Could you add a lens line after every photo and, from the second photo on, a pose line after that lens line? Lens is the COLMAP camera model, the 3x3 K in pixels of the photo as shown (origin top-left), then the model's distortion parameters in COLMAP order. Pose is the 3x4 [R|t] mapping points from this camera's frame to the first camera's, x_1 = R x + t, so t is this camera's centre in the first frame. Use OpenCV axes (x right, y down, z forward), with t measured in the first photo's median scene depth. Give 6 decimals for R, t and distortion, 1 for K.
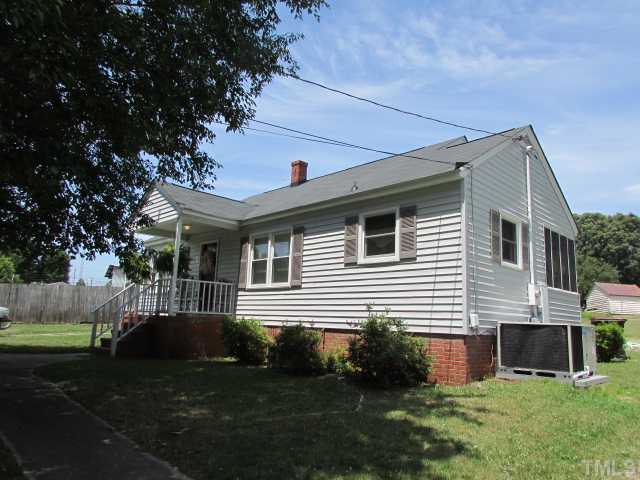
lens RADIAL K [[457.6, 0, 320.0], [0, 457.6, 240.0], [0, 0, 1]] dist [-0.006465, -0.002164]
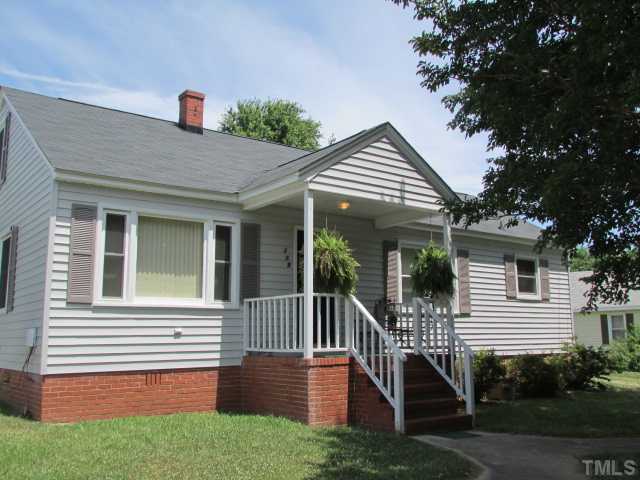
lens RADIAL K [[625.3, 0, 320.0], [0, 625.3, 240.0], [0, 0, 1]] dist [-0.011240, -0.013300]
pose [[0.132629, 0.150376, 0.979692, -1.511523], [-0.138860, 0.981495, -0.131854, 0.180631], [-0.981391, -0.118552, 0.151056, 1.243395]]
